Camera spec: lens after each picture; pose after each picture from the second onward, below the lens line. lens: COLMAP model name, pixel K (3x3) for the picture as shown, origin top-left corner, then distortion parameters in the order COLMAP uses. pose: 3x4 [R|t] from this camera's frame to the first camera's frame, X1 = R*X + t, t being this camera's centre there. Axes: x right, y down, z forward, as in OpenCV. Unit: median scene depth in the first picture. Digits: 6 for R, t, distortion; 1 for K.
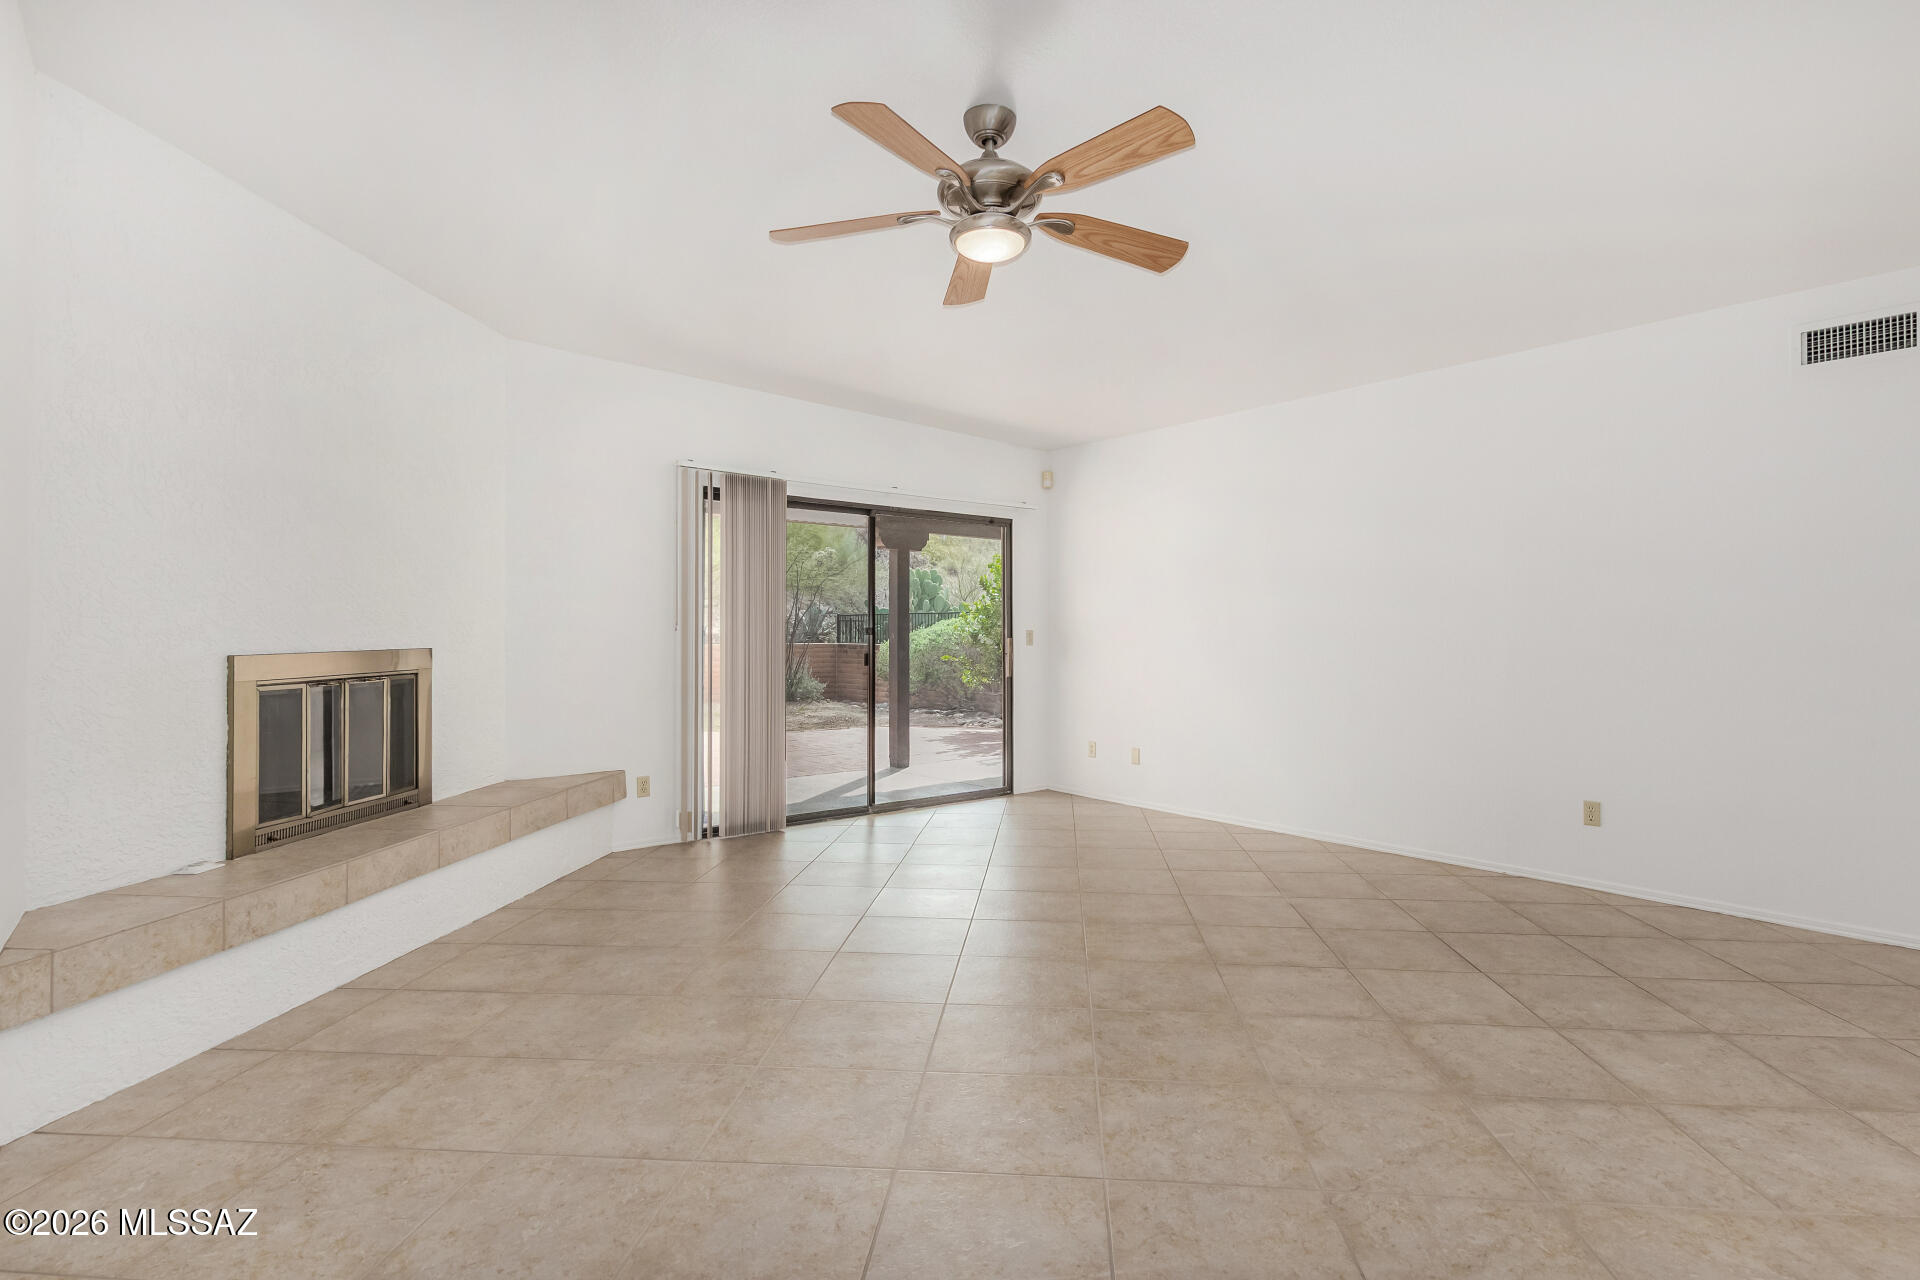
lens RADIAL K [[937.8, 0, 991.0], [0, 937.8, 625.6], [0, 0, 1]] dist [0.017375, -0.003699]
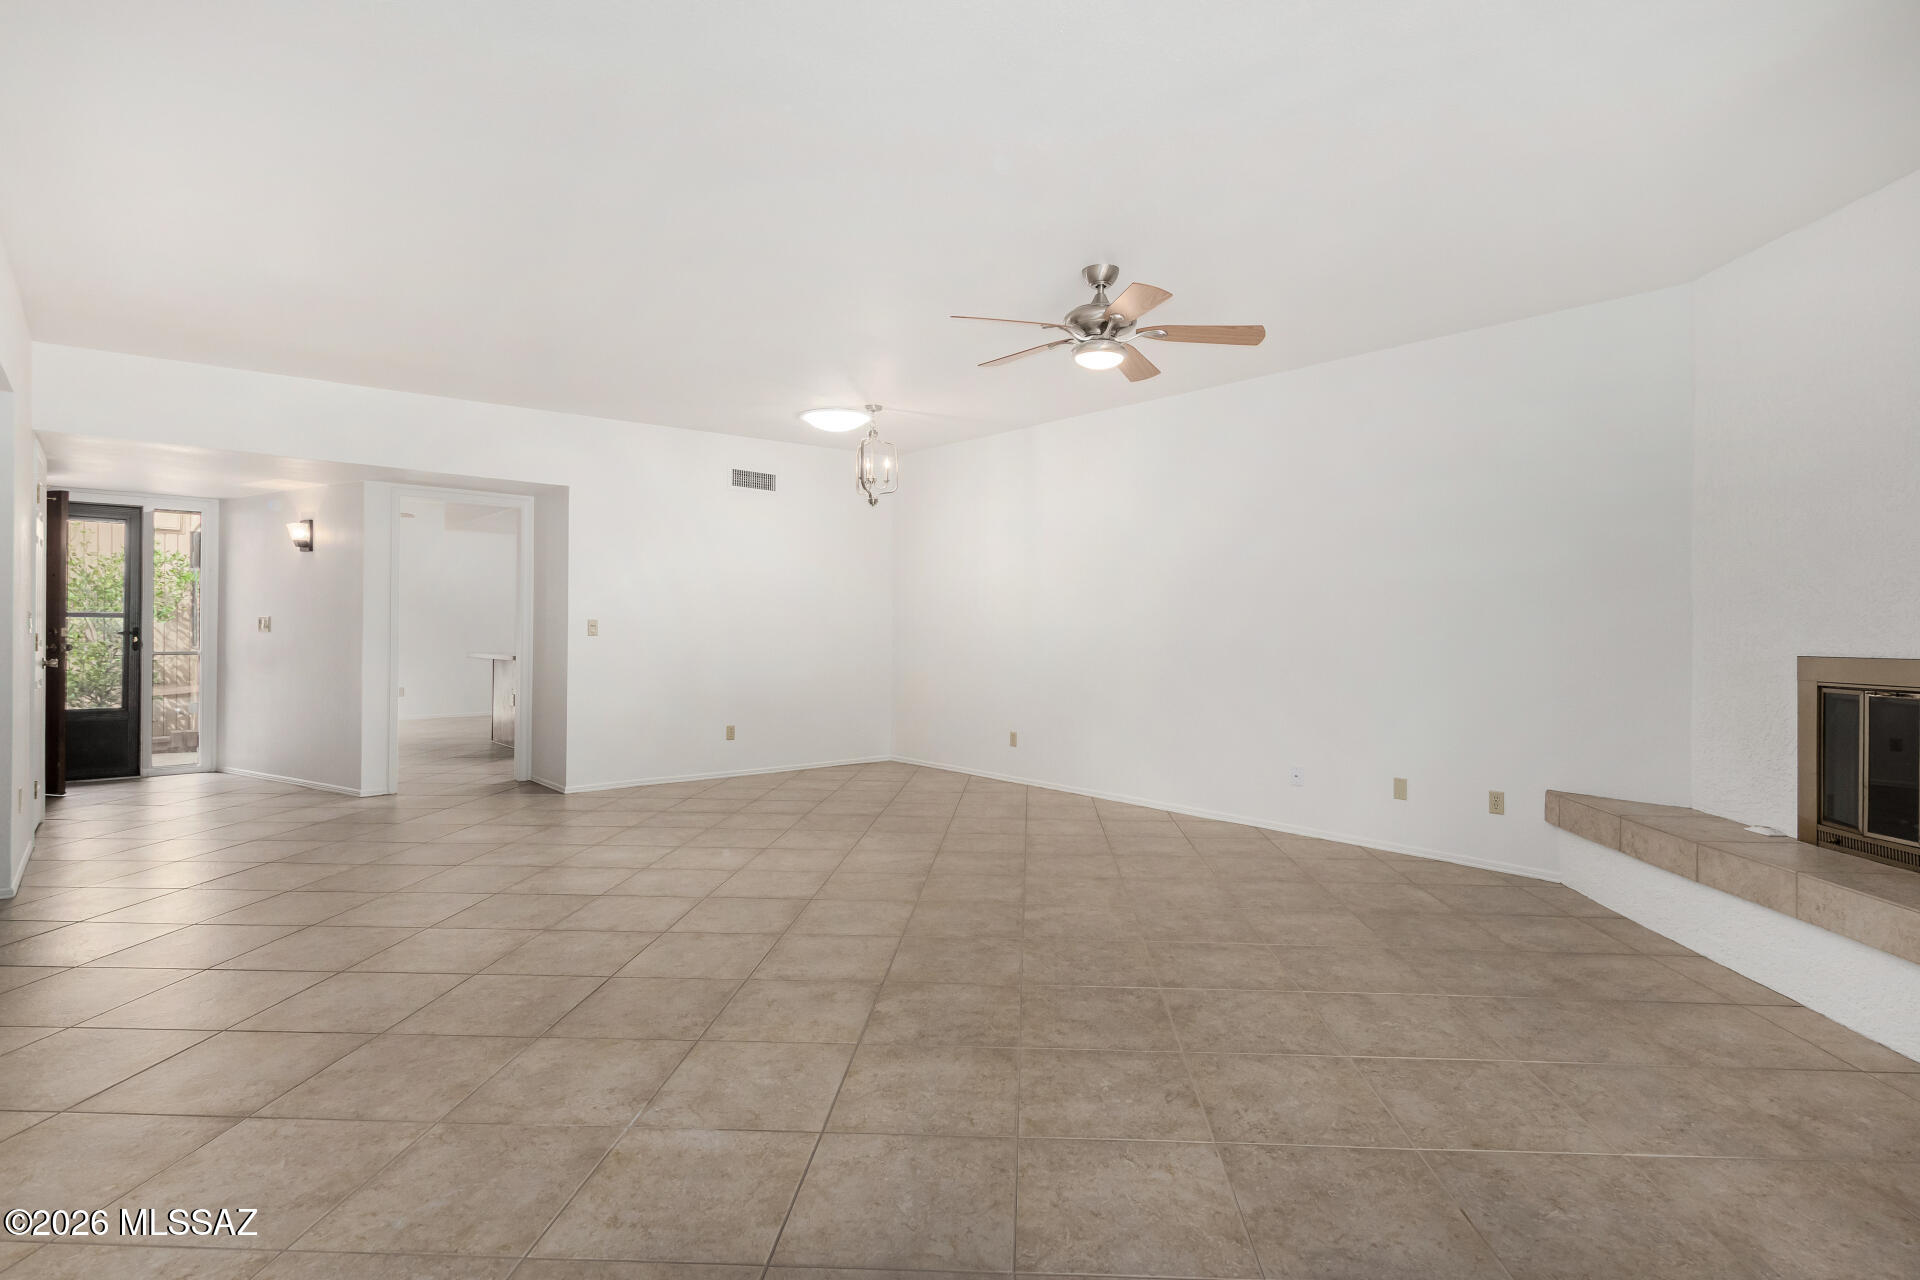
lens RADIAL K [[937.8, 0, 990.5], [0, 937.8, 626.5], [0, 0, 1]] dist [0.017375, -0.003699]
pose [[-0.999553, -0.010169, -0.028124, 0.193566], [-0.009920, 0.999910, -0.008983, 0.018425], [0.028213, -0.008700, -0.999564, 2.313165]]
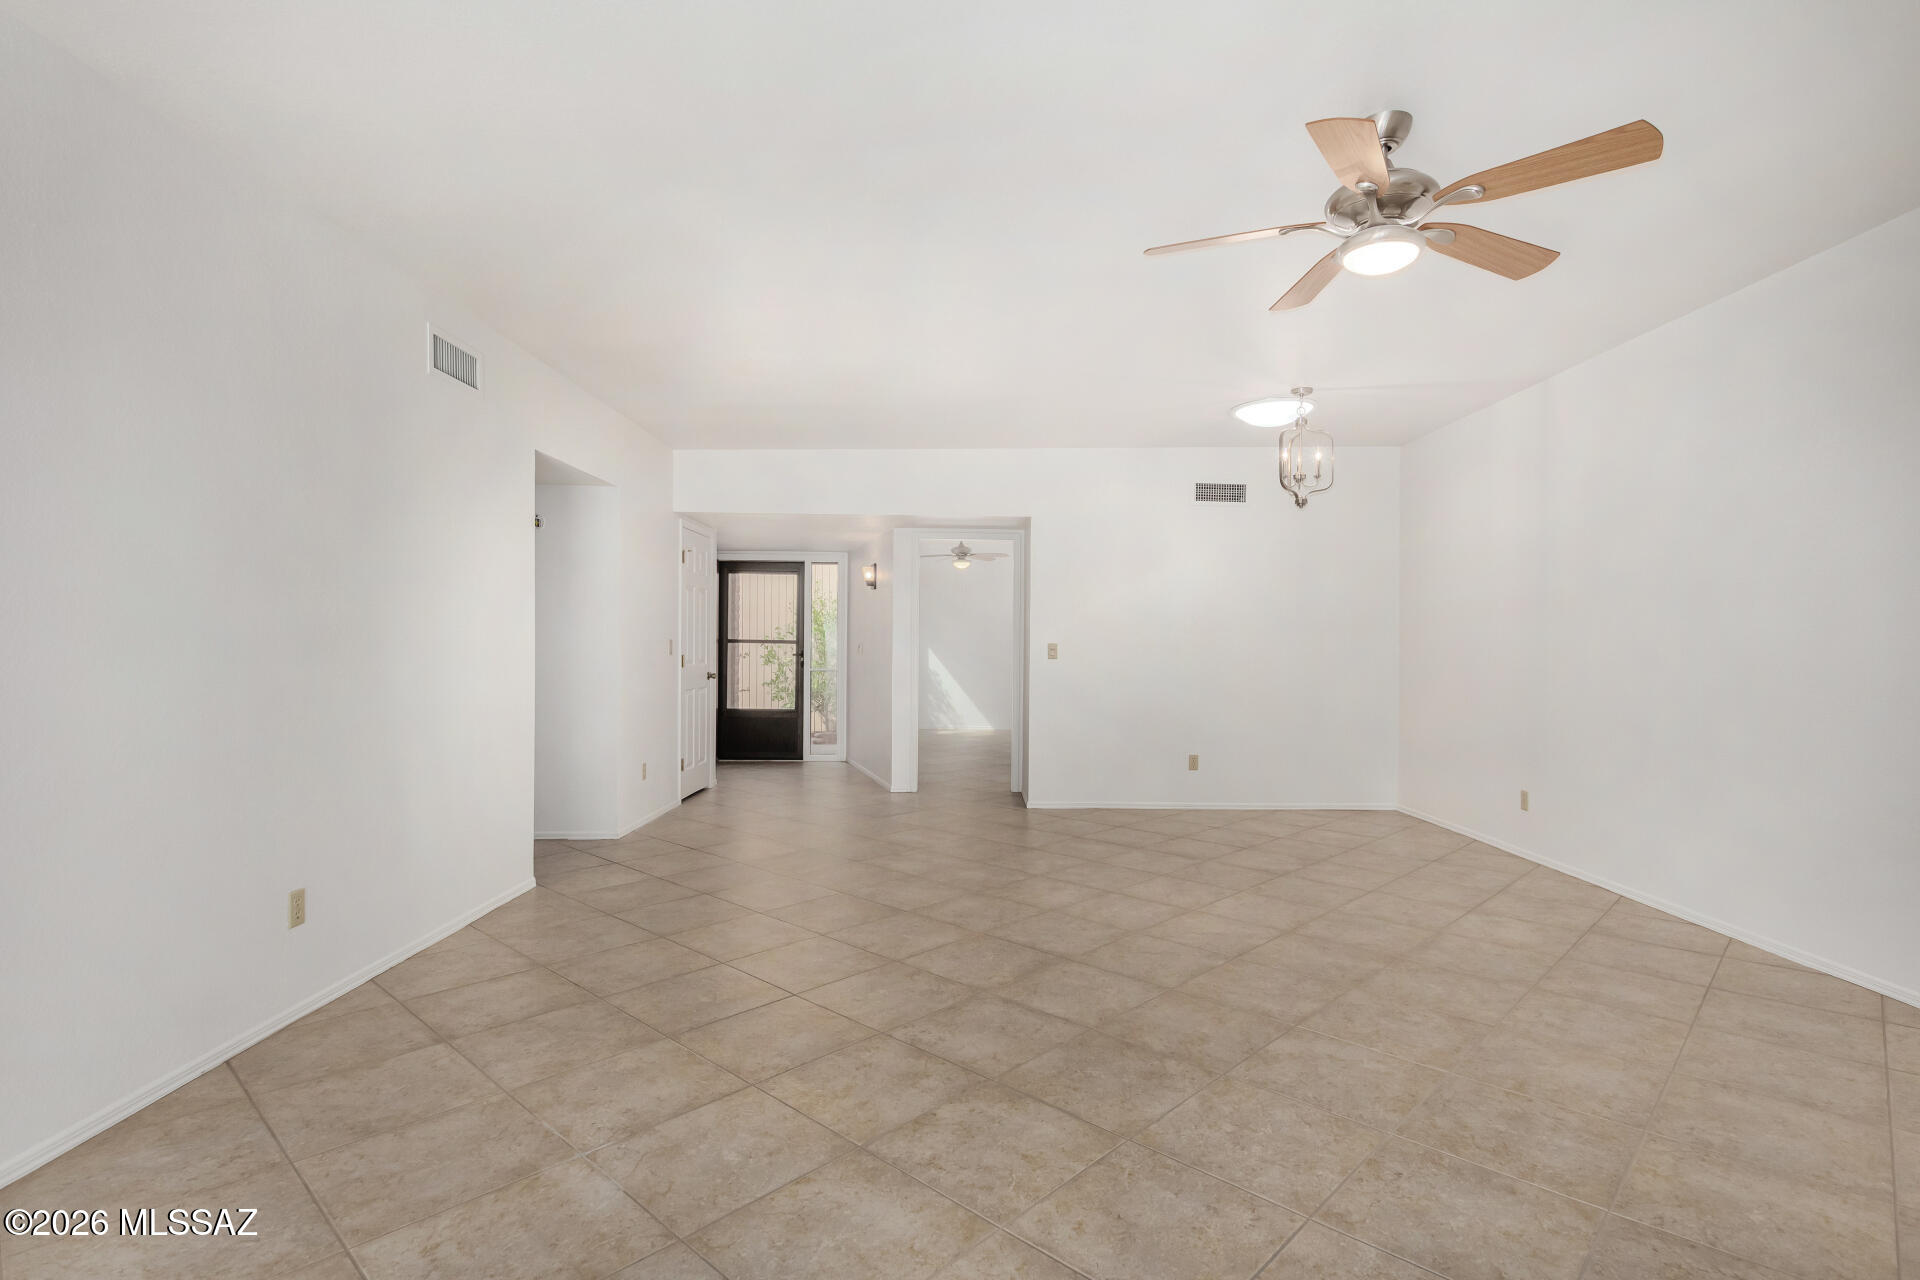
lens RADIAL K [[929.1, 0, 1014.8], [0, 929.1, 656.8], [0, 0, 1]] dist [0.012895, -0.000840]
pose [[-0.789703, -0.014342, 0.613321, -0.286415], [-0.013513, 0.999891, 0.005983, 0.010838], [-0.613340, -0.003563, -0.789811, 1.901941]]
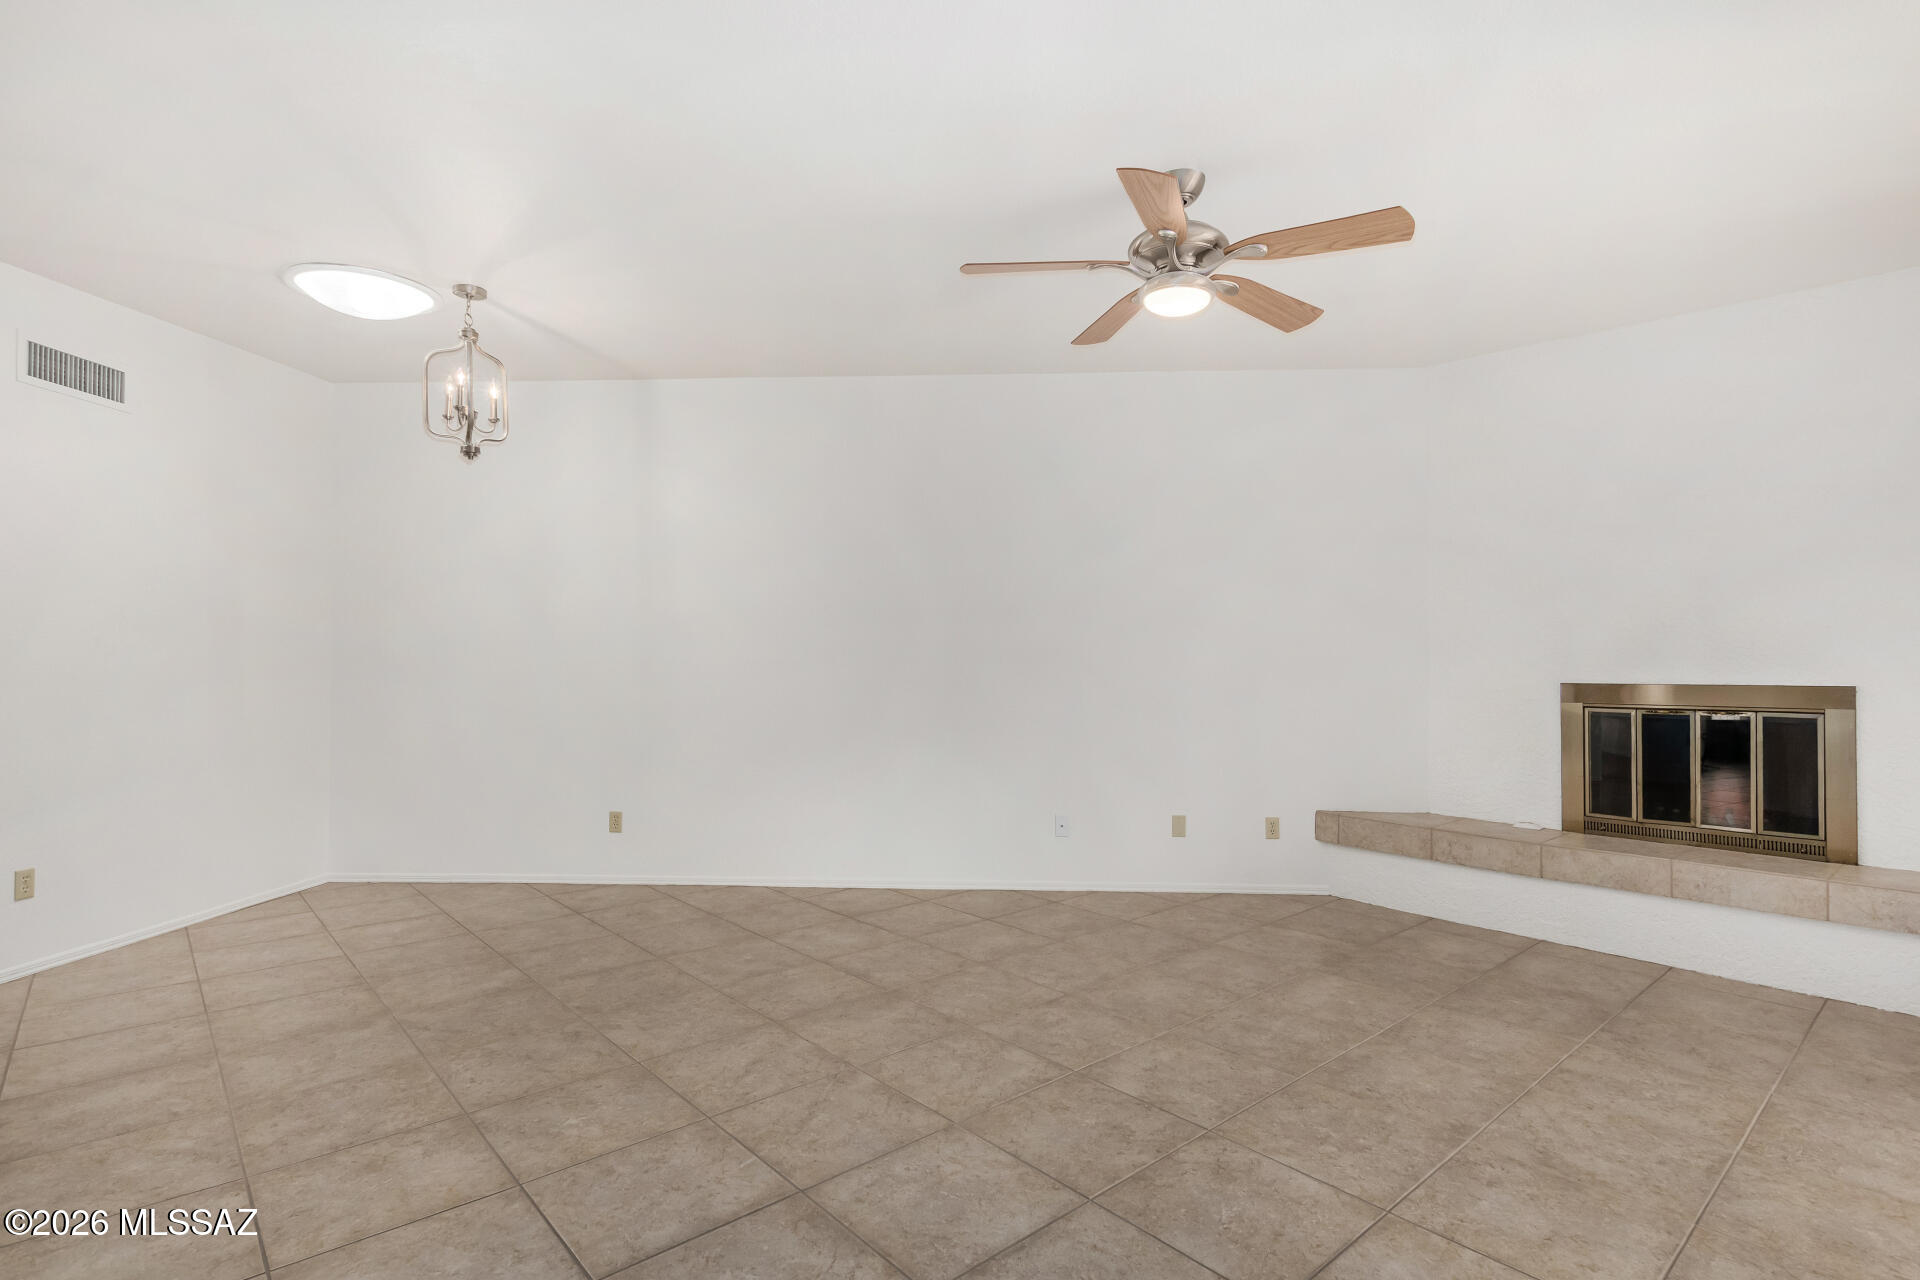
lens RADIAL K [[937.8, 0, 970.0], [0, 937.8, 656.6], [0, 0, 1]] dist [0.017375, -0.003699]
pose [[-0.695401, -0.006199, -0.718595, 0.876078], [0.002054, 0.999942, -0.010615, 0.006296], [0.718619, -0.008857, -0.695347, 1.487980]]
